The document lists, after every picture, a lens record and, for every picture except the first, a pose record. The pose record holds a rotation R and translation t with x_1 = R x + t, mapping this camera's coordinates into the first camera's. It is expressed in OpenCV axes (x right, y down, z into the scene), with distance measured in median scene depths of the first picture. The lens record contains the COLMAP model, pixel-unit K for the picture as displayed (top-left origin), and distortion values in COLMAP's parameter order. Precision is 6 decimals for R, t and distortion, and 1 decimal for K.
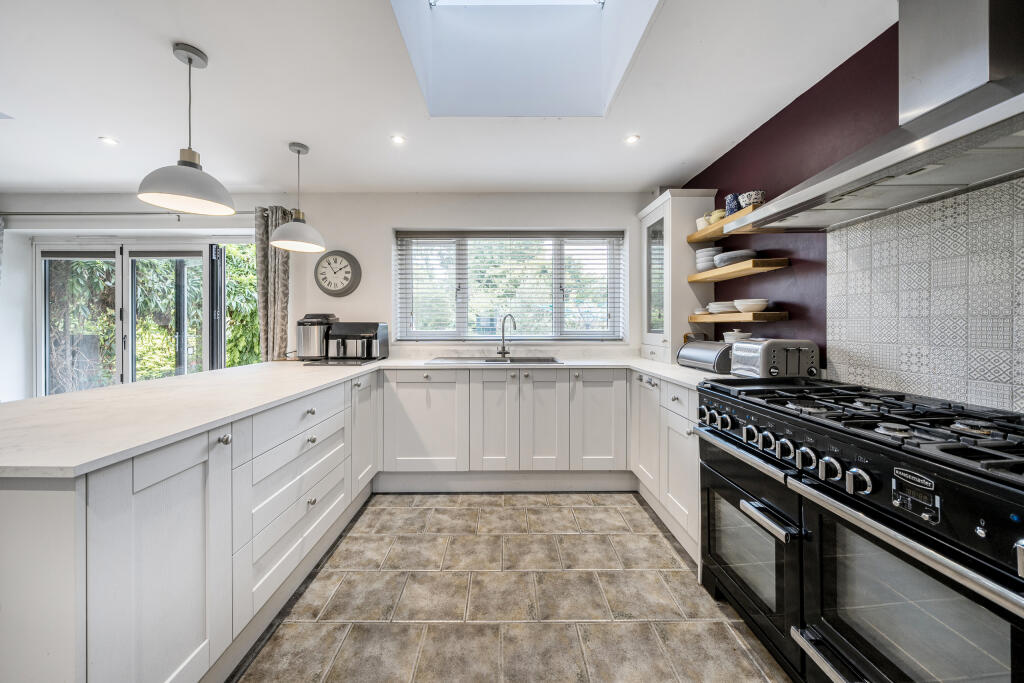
lens RADIAL K [[351.4, 0, 506.7], [0, 351.4, 326.3], [0, 0, 1]] dist [-0.006702, -0.000149]
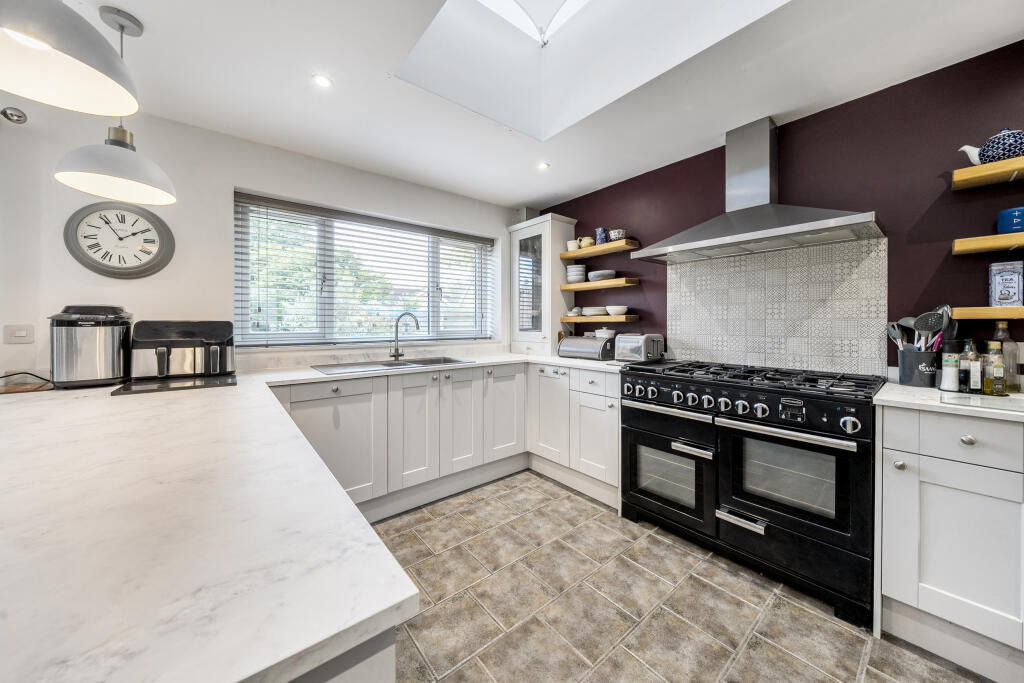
lens RADIAL K [[351.4, 0, 506.7], [0, 351.4, 326.3], [0, 0, 1]] dist [-0.006702, -0.000149]
pose [[0.783424, -0.003698, 0.621476, -0.493505], [0.003659, 0.999992, 0.001337, 0.000597], [-0.621476, 0.001226, 0.783432, 0.169110]]
